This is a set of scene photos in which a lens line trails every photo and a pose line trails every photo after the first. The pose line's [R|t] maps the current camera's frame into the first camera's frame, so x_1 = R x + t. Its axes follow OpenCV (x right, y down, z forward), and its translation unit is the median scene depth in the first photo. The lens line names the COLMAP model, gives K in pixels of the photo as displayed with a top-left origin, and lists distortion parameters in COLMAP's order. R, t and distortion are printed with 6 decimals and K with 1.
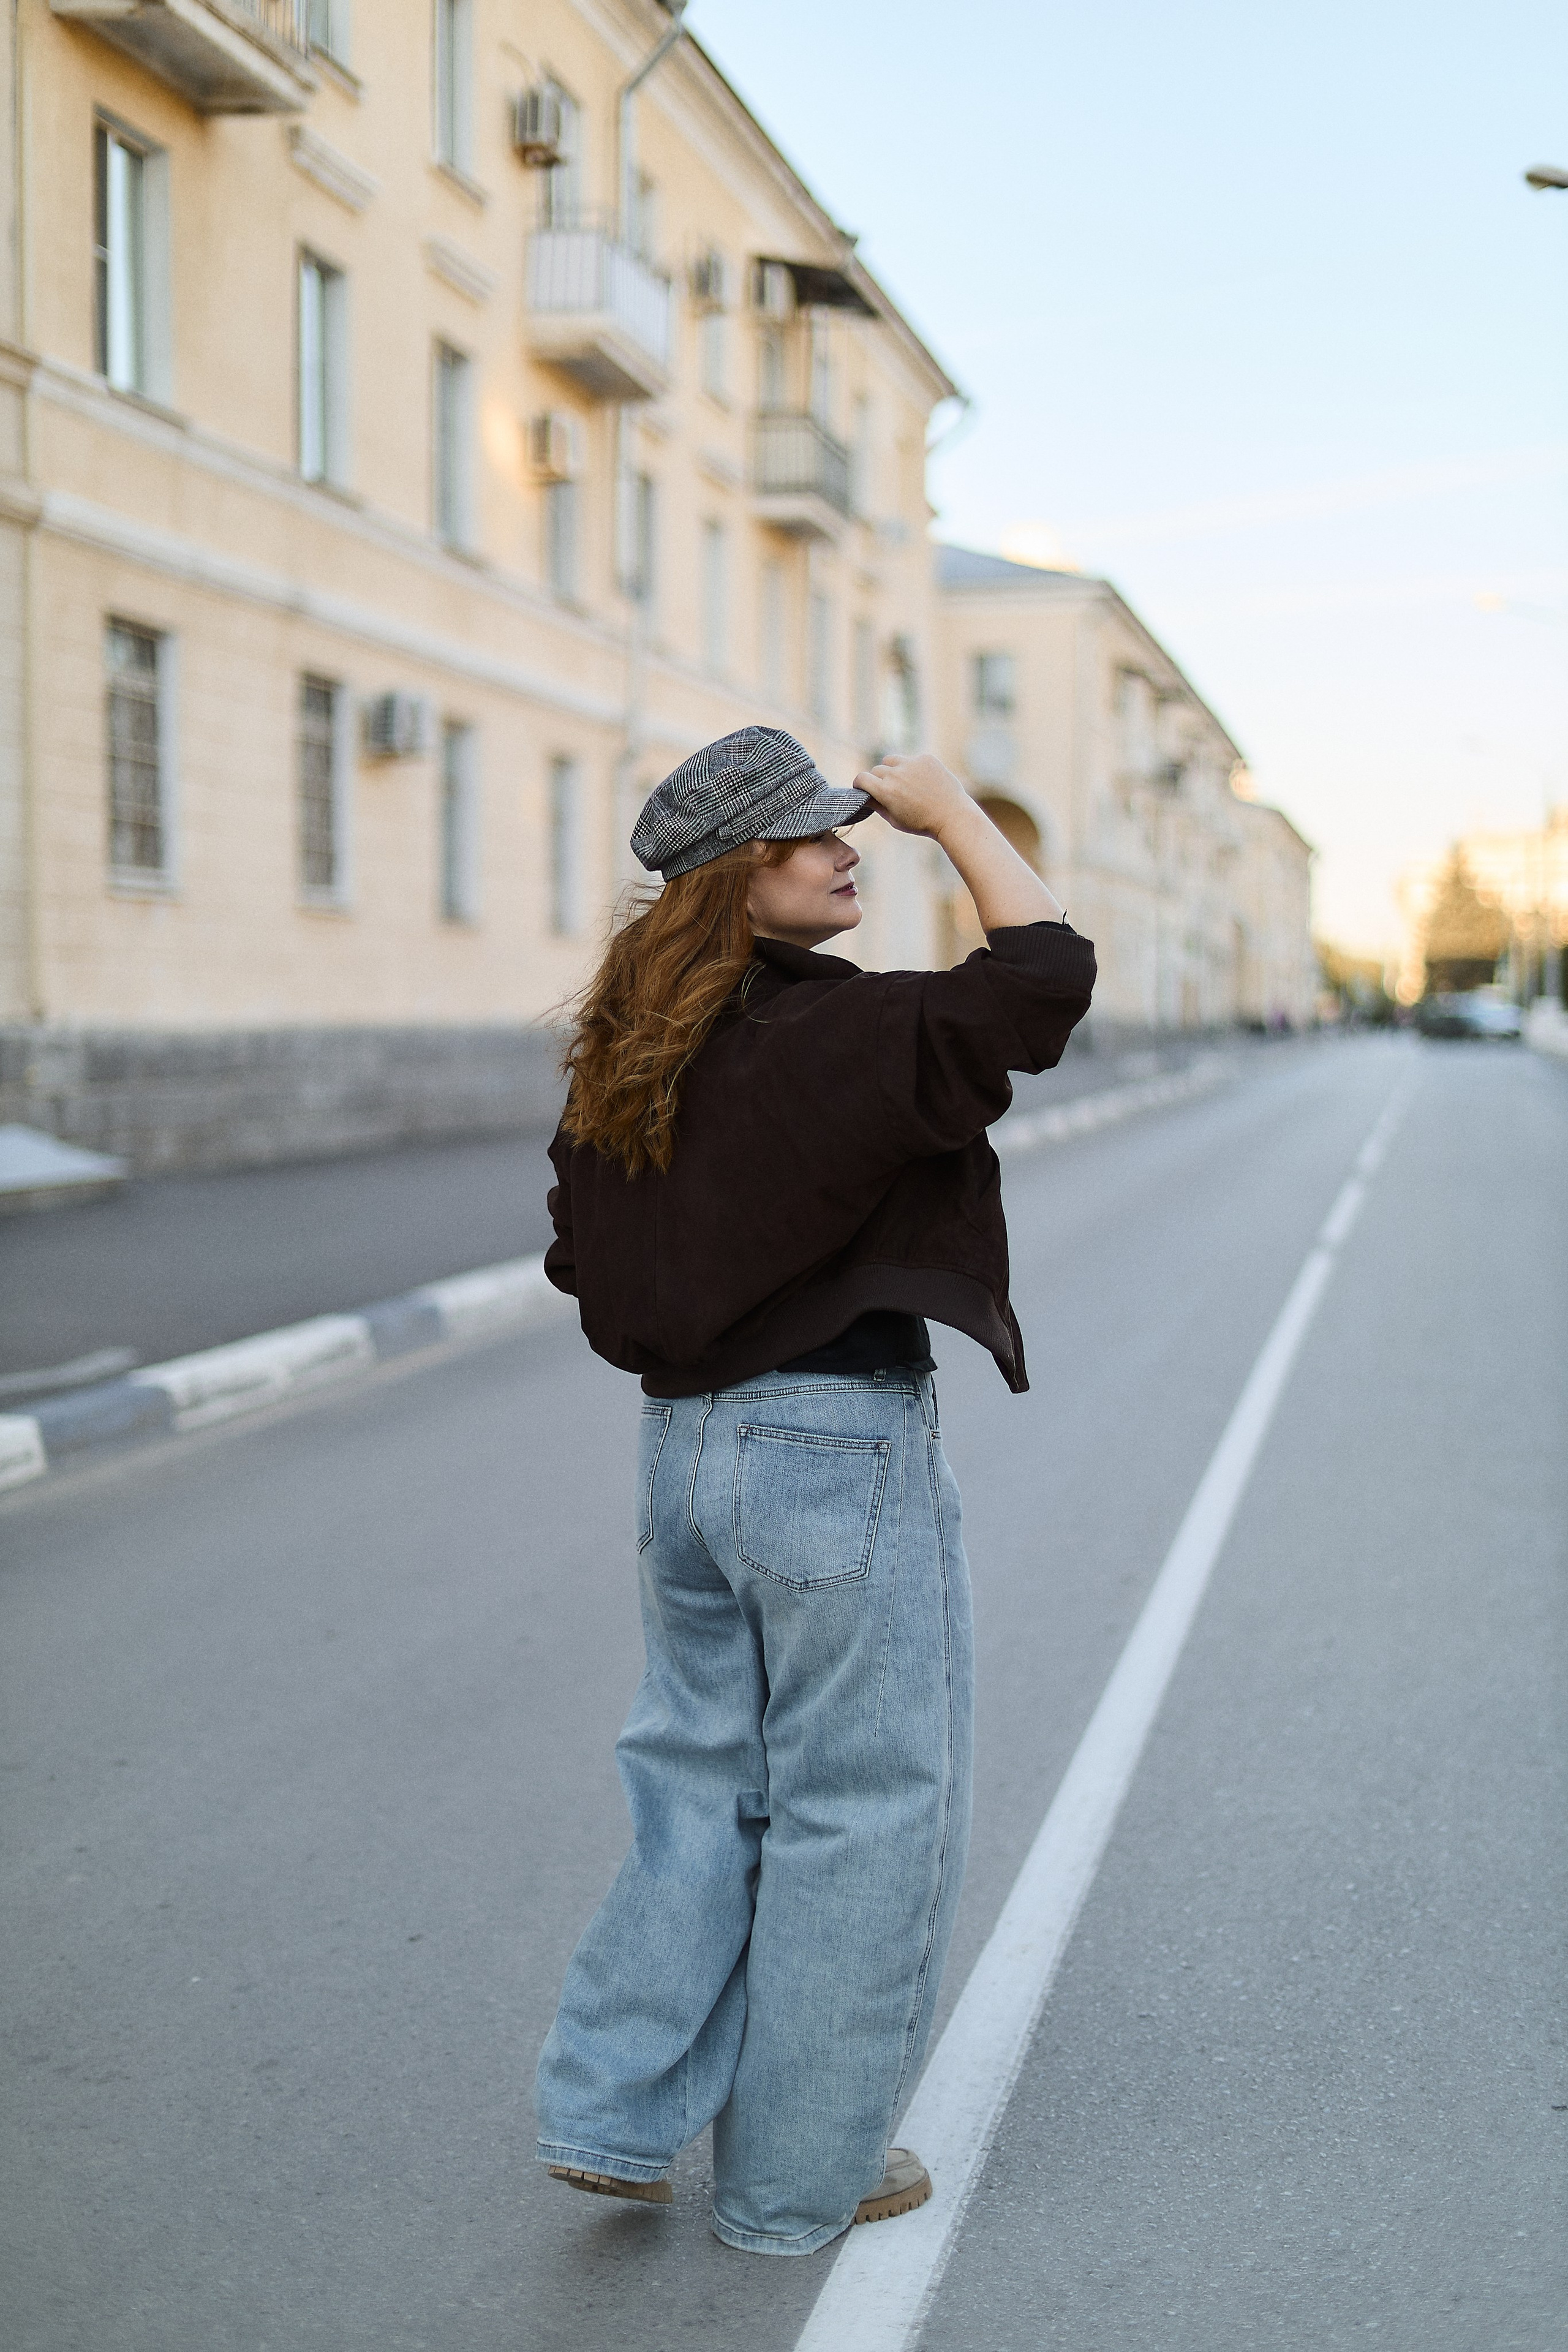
lens RADIAL K [[3034.0, 0, 784.0], [0, 3034.0, 1176.0], [0, 0, 1]] dist [-0.256280, -0.006407]
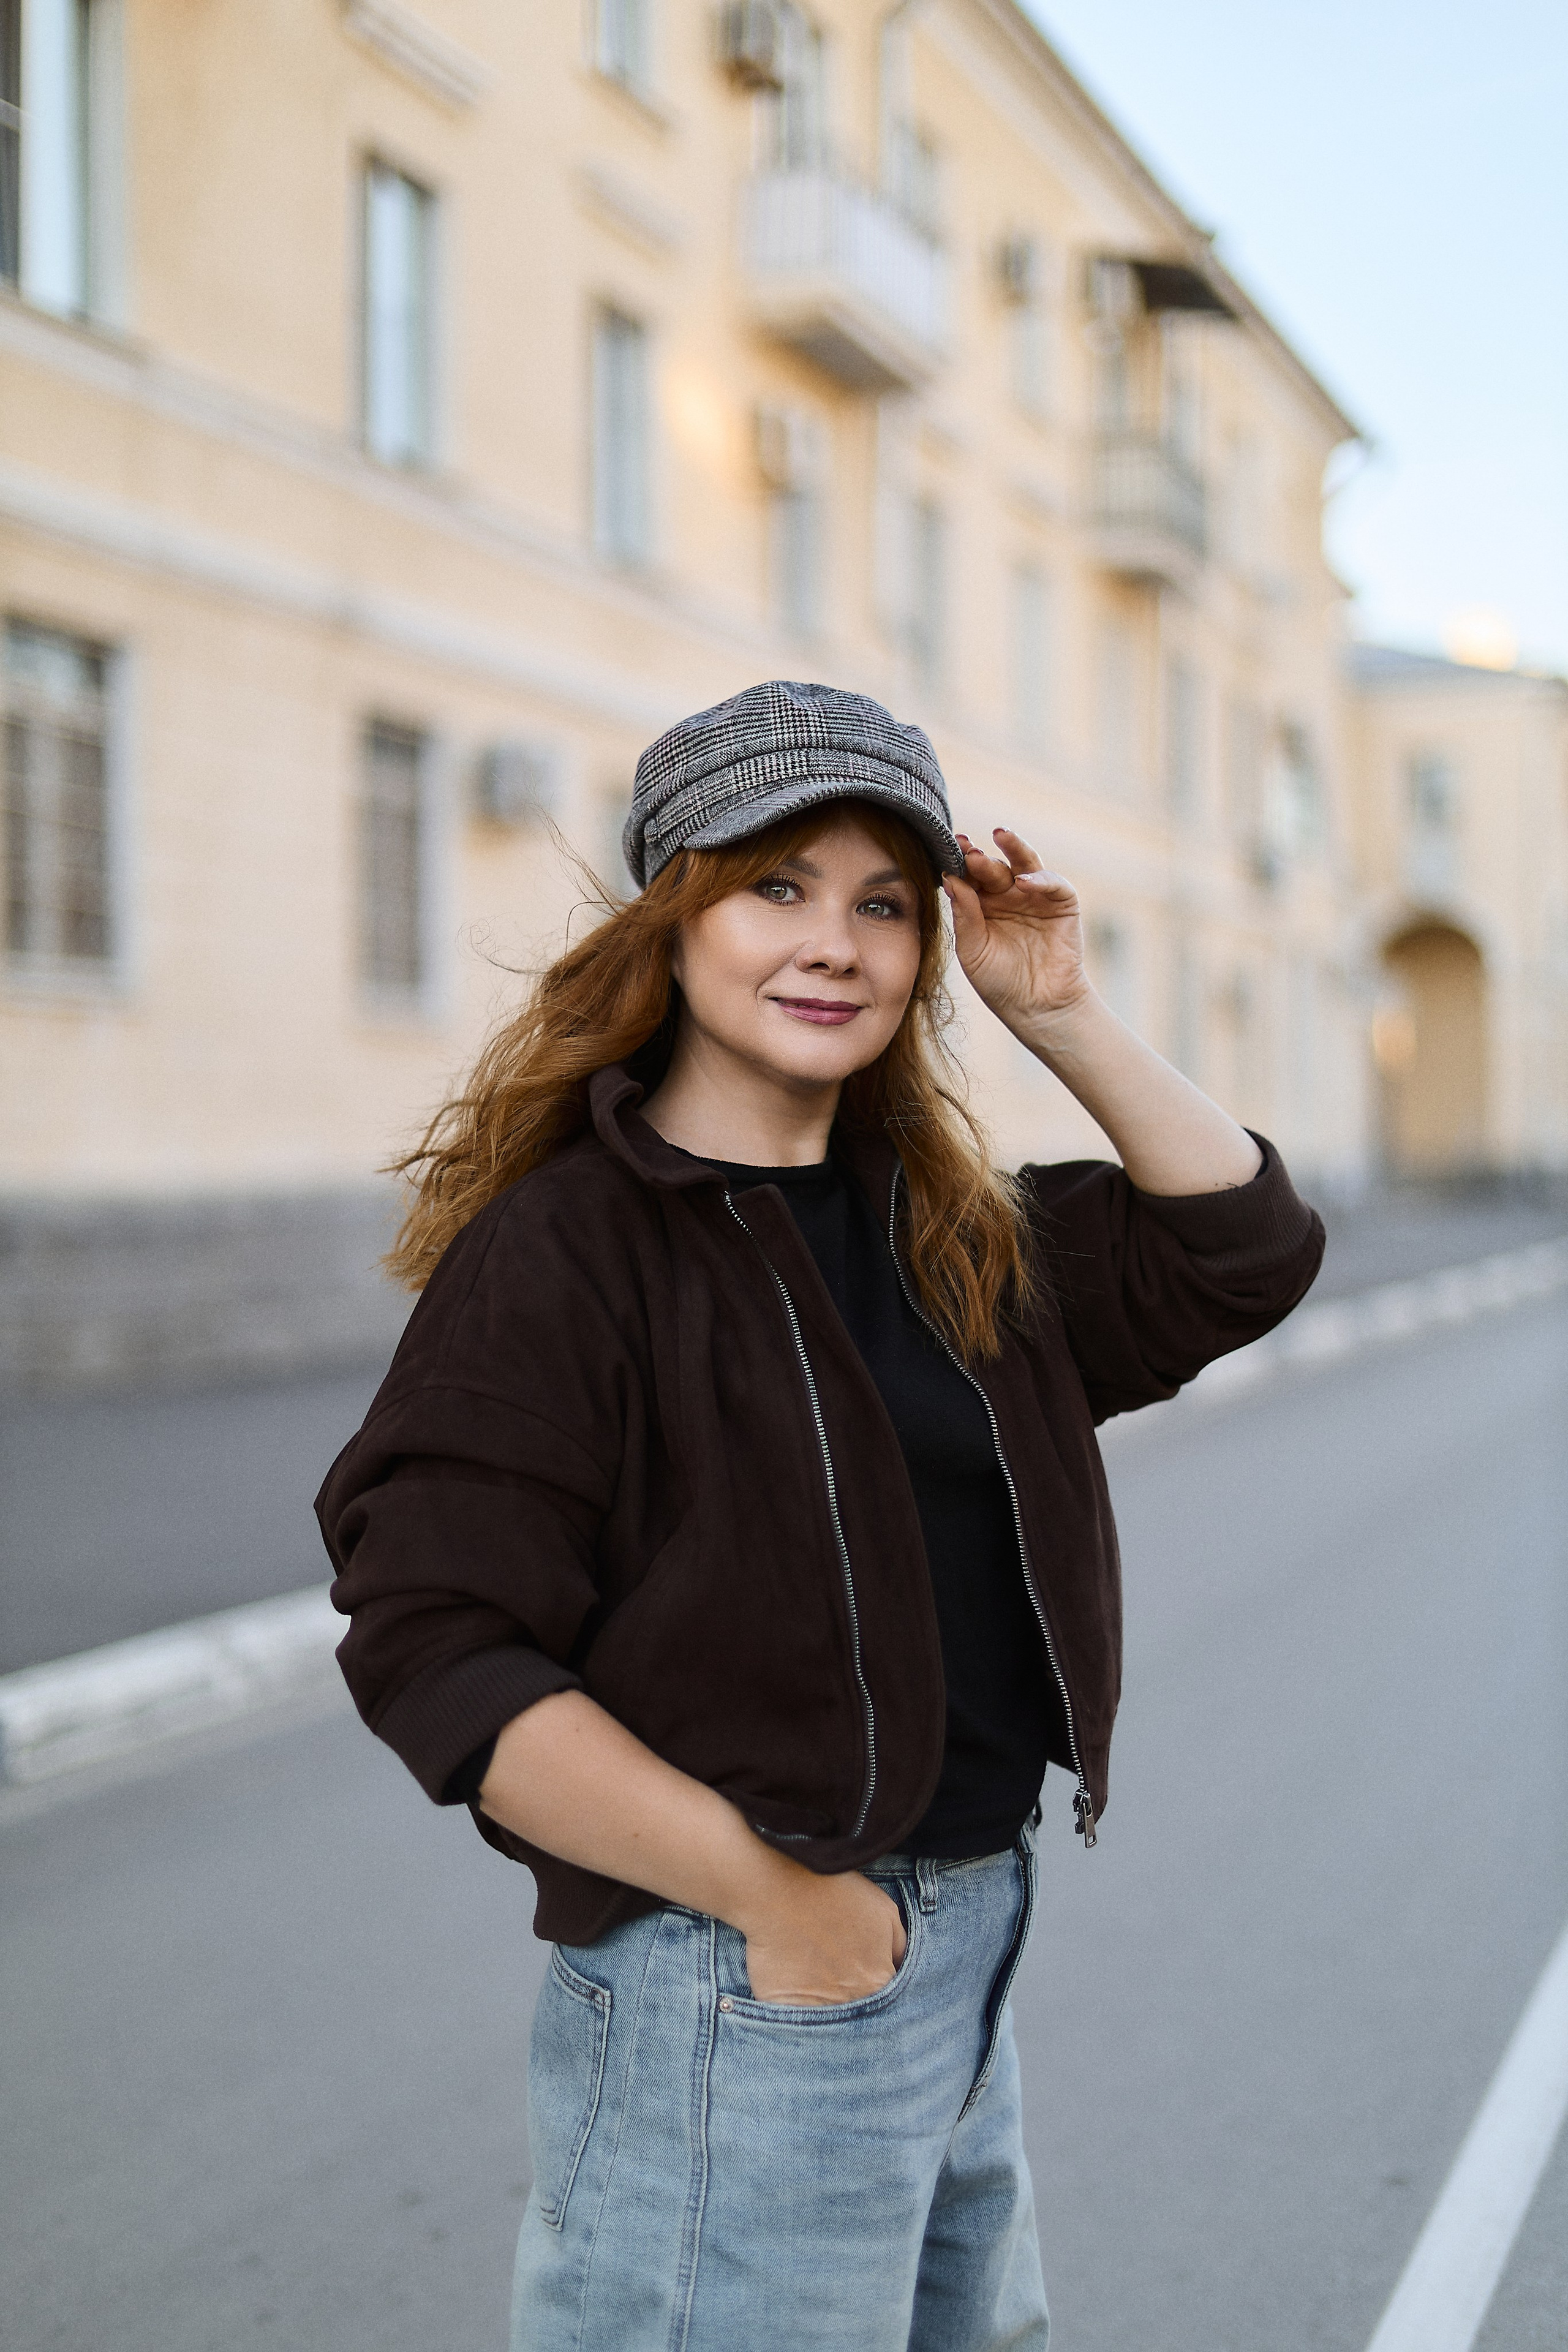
lens RADIAL K [[2831.3, 0, 784.0], [0, 2831.3, 1176.0], [0, 0, 1]] dist [-0.071760, -0.003171]
pose [[0.984061, -0.013105, -0.177350, 0.054379], [0.005033, 0.998934, -0.045893, -0.014433], [0.177762, 0.044269, 0.983077, 0.263237]]
